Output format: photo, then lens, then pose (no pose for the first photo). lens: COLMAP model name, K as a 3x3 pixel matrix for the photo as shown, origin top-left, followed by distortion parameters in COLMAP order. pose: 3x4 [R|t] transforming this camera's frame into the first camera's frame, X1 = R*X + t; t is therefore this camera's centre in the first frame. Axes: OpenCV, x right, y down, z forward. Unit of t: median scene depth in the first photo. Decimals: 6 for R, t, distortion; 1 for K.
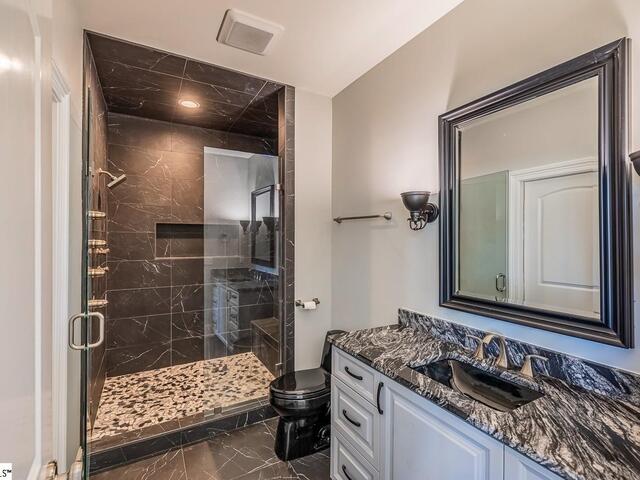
lens RADIAL K [[307.9, 0, 319.5], [0, 307.9, 236.9], [0, 0, 1]] dist [-0.004188, -0.000338]
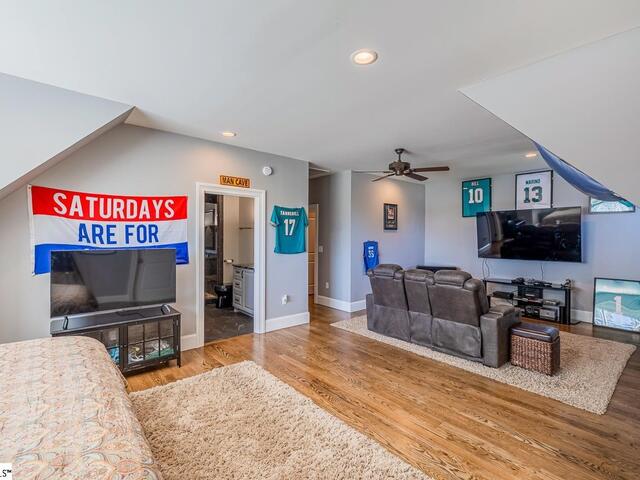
lens RADIAL K [[307.9, 0, 319.5], [0, 307.9, 236.9], [0, 0, 1]] dist [-0.004188, -0.000338]
pose [[0.983624, -0.001599, 0.180227, 0.169974], [0.001451, 0.999998, 0.000951, 0.010430], [-0.180228, -0.000674, 0.983625, -1.148274]]
